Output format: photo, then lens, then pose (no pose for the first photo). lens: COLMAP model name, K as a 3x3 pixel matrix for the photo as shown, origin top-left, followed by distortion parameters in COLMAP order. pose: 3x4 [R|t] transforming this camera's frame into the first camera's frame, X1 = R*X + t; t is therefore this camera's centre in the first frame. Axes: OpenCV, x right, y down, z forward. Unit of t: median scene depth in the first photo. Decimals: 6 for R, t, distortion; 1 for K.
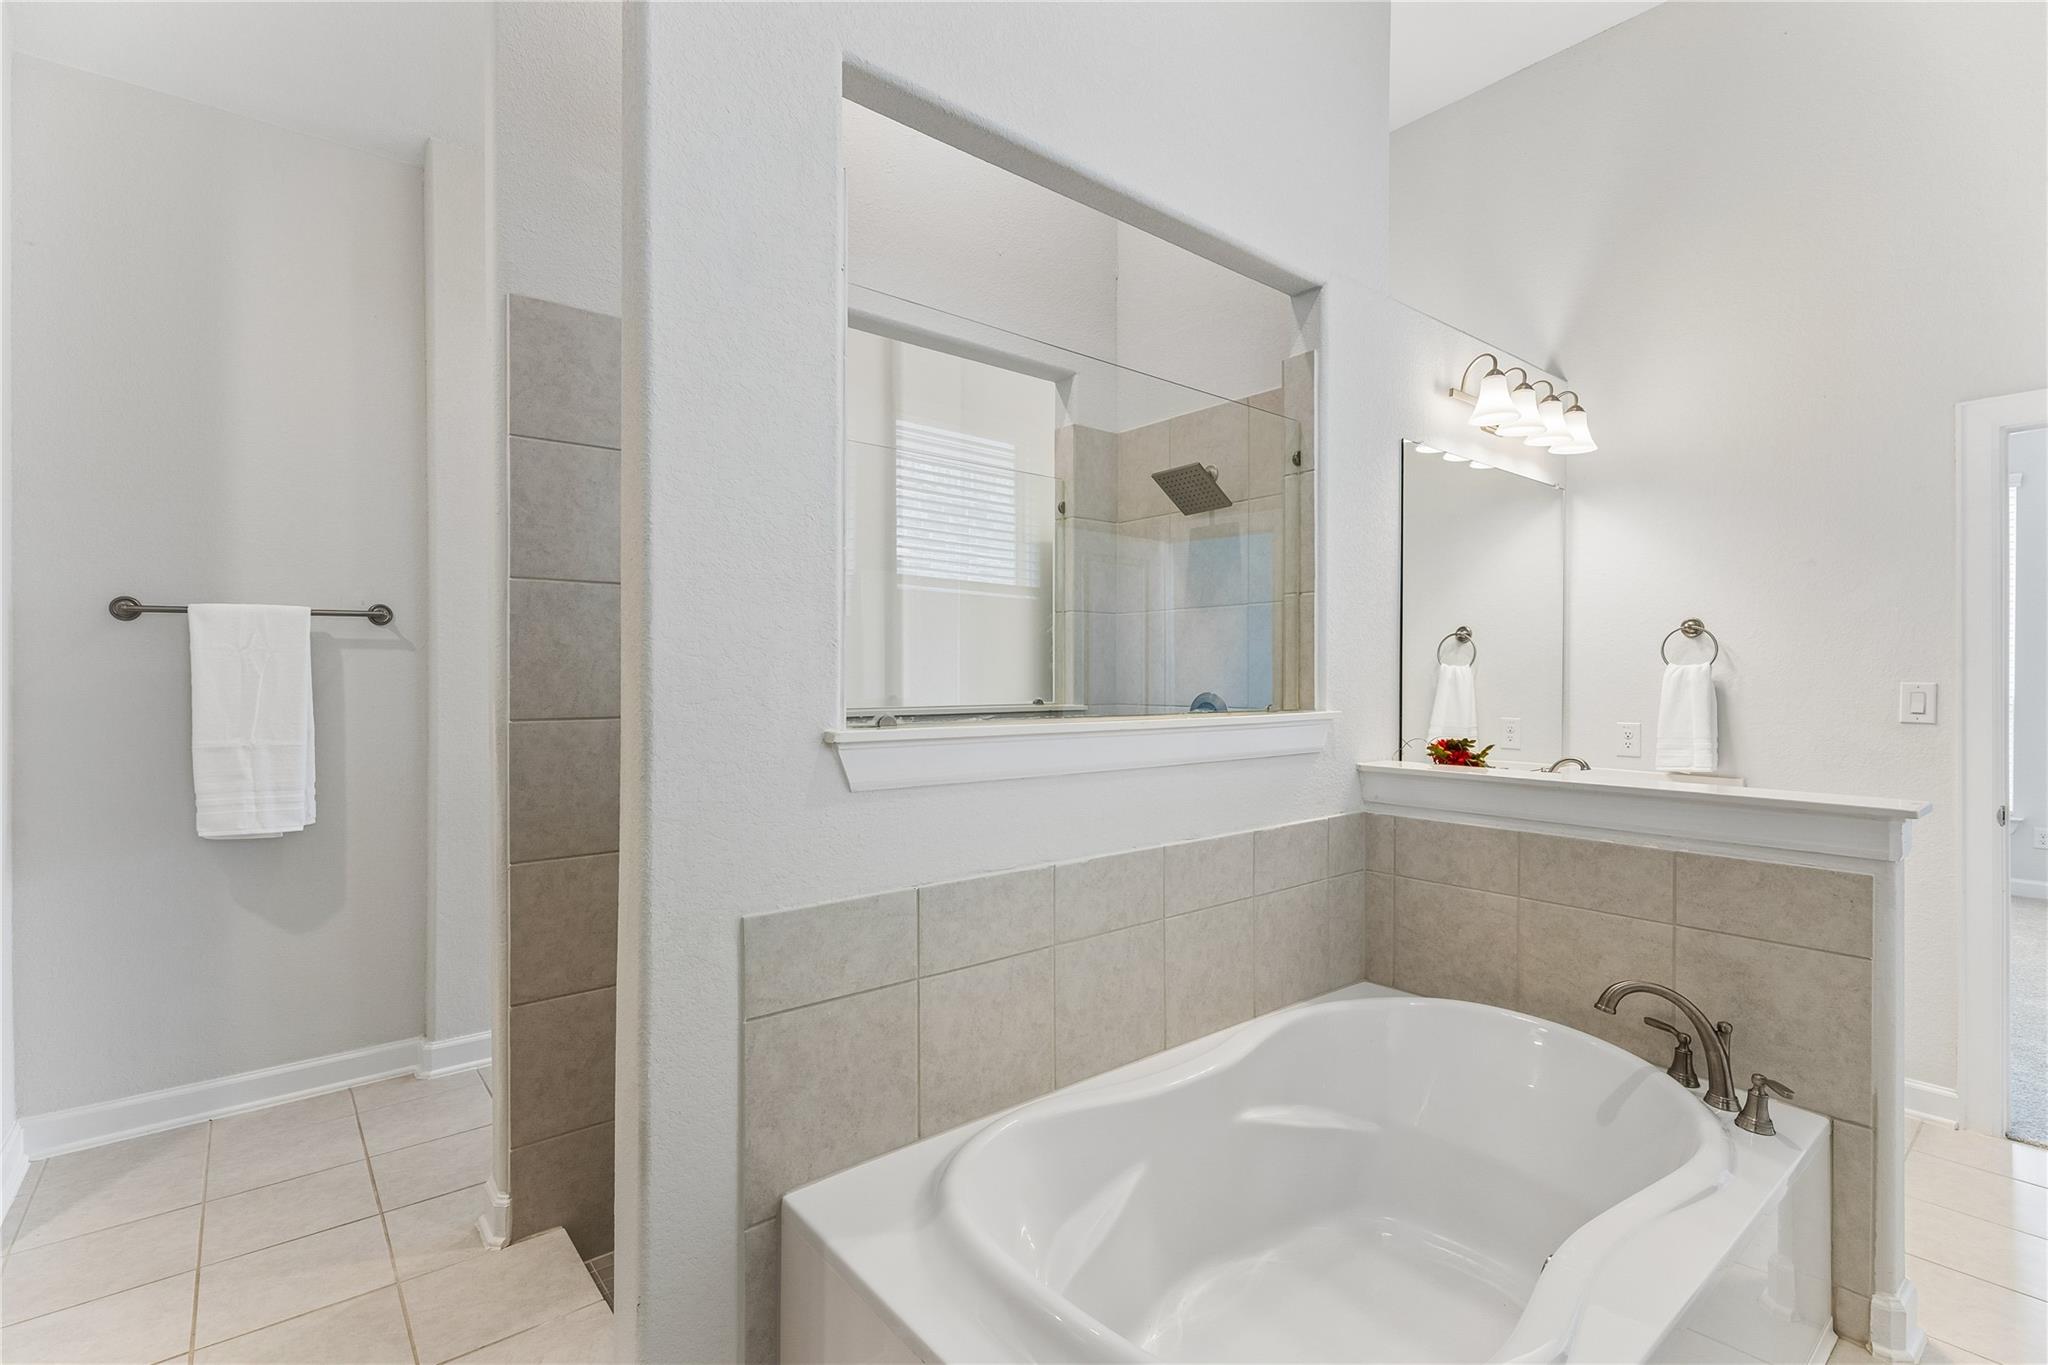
lens RADIAL K [[937.8, 0, 1028.7], [0, 937.8, 674.0], [0, 0, 1]] dist [0.005330, -0.001232]
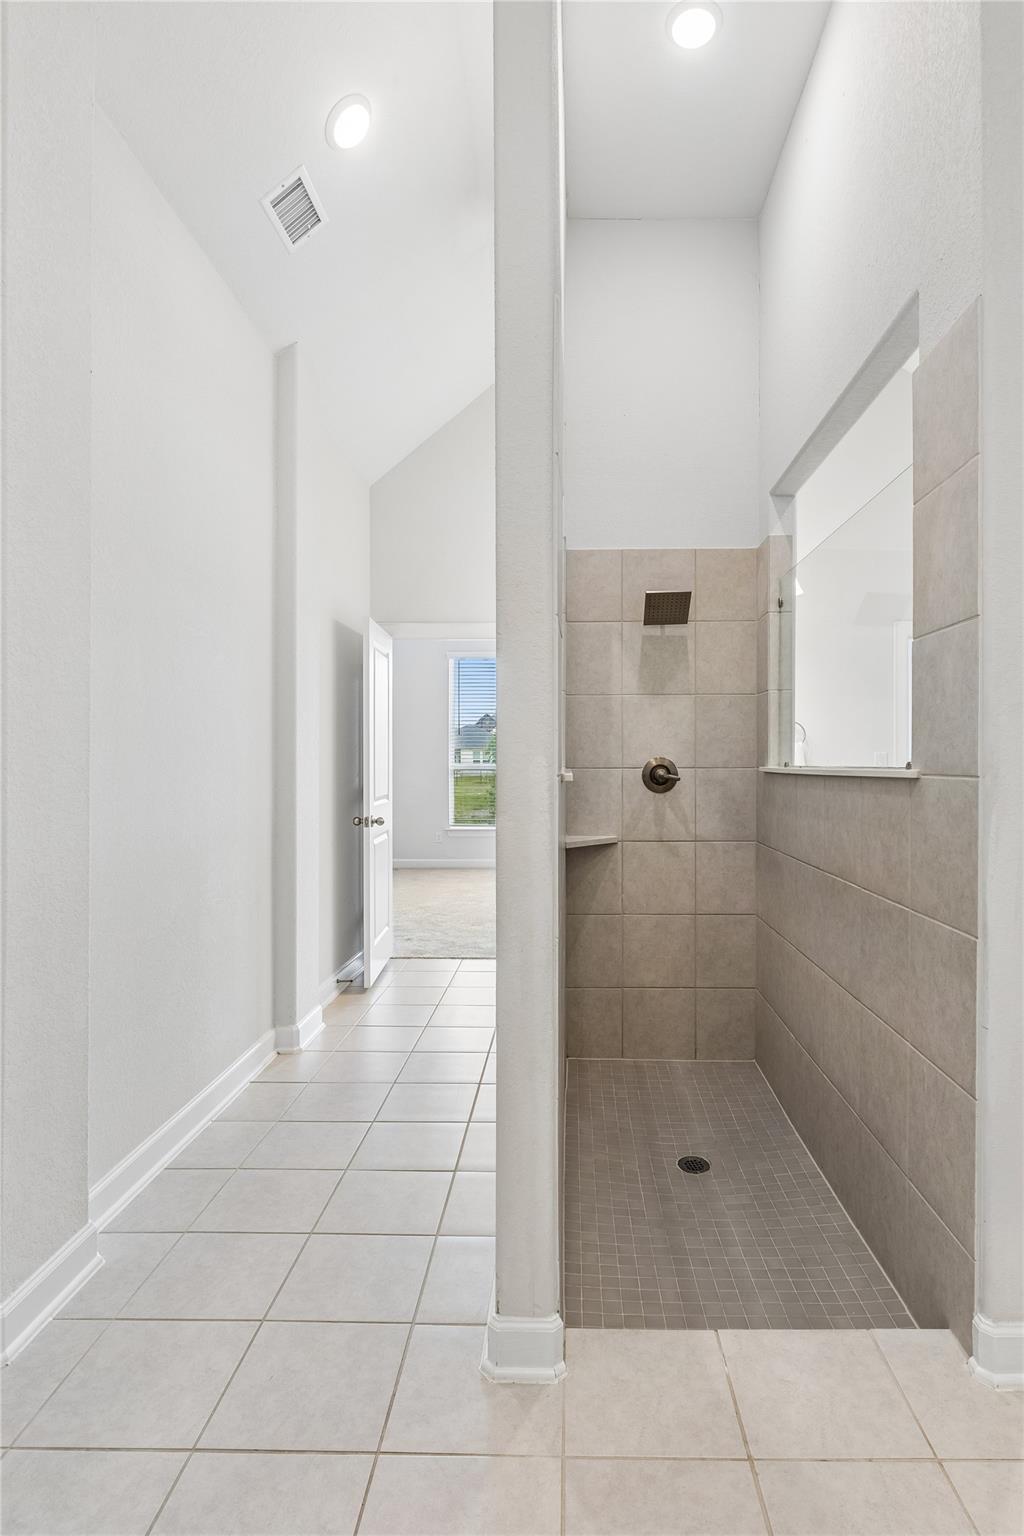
lens RADIAL K [[759.8, 0, 544.6], [0, 759.8, 776.1], [0, 0, 1]] dist [-0.006416, -0.000348]
pose [[0.666365, -0.022314, 0.745292, -0.923810], [-0.000551, 0.999537, 0.030418, 0.018640], [-0.745625, -0.020681, 0.666044, 0.456616]]
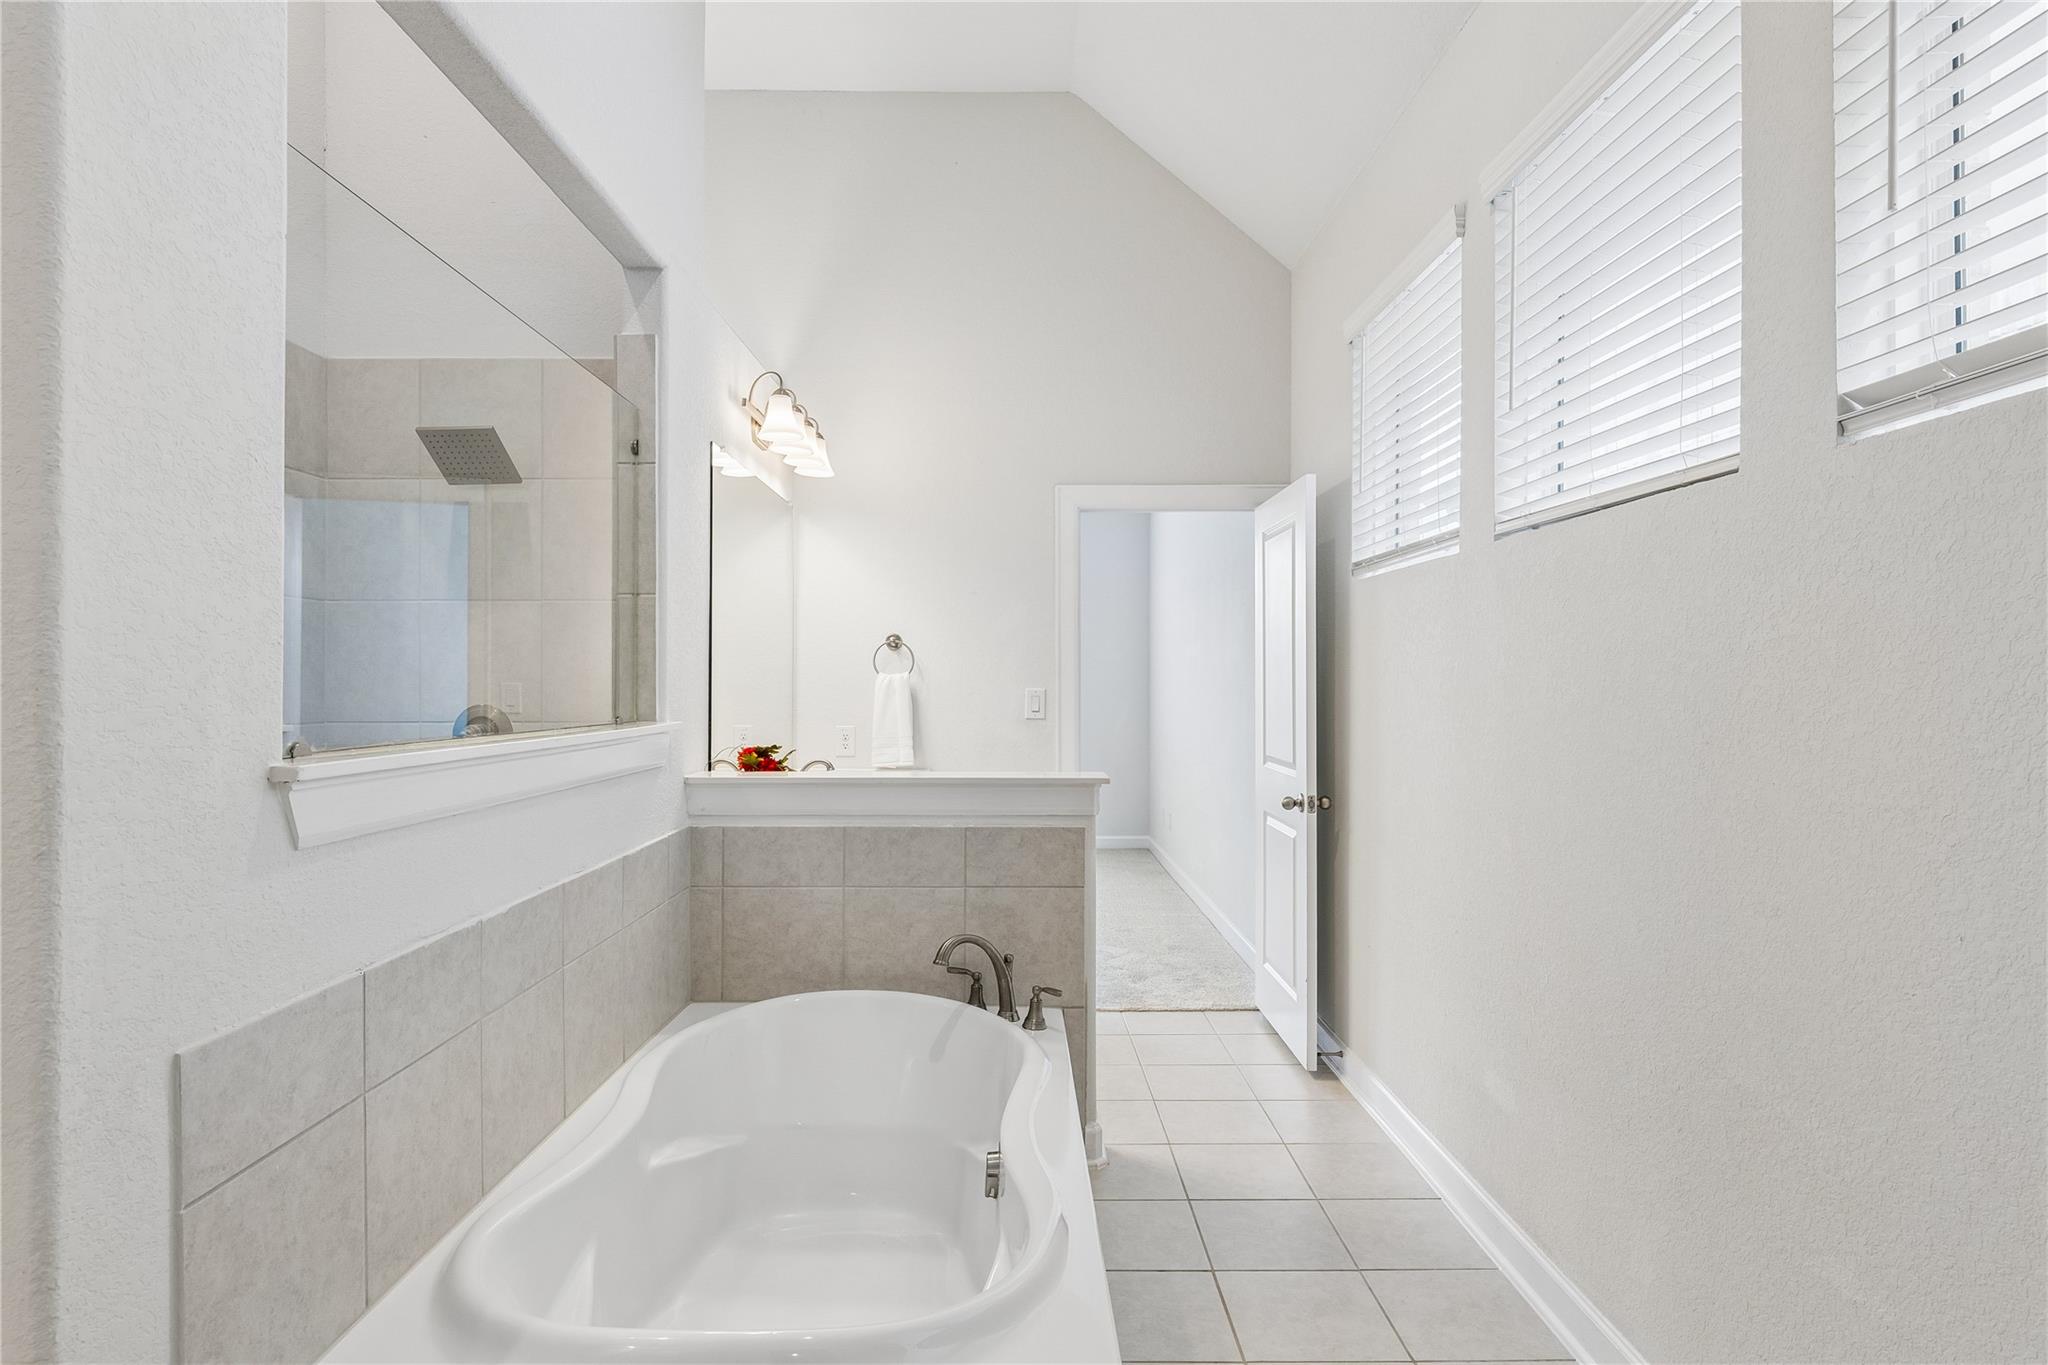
lens RADIAL K [[1087.6, 0, 1028.8], [0, 1087.6, 677.0], [0, 0, 1]] dist [-0.005171, 0.001154]
pose [[0.633409, 0.002952, 0.773811, -0.293995], [-0.000447, 0.999994, -0.003448, -0.001730], [-0.773817, 0.001838, 0.633407, 0.030883]]
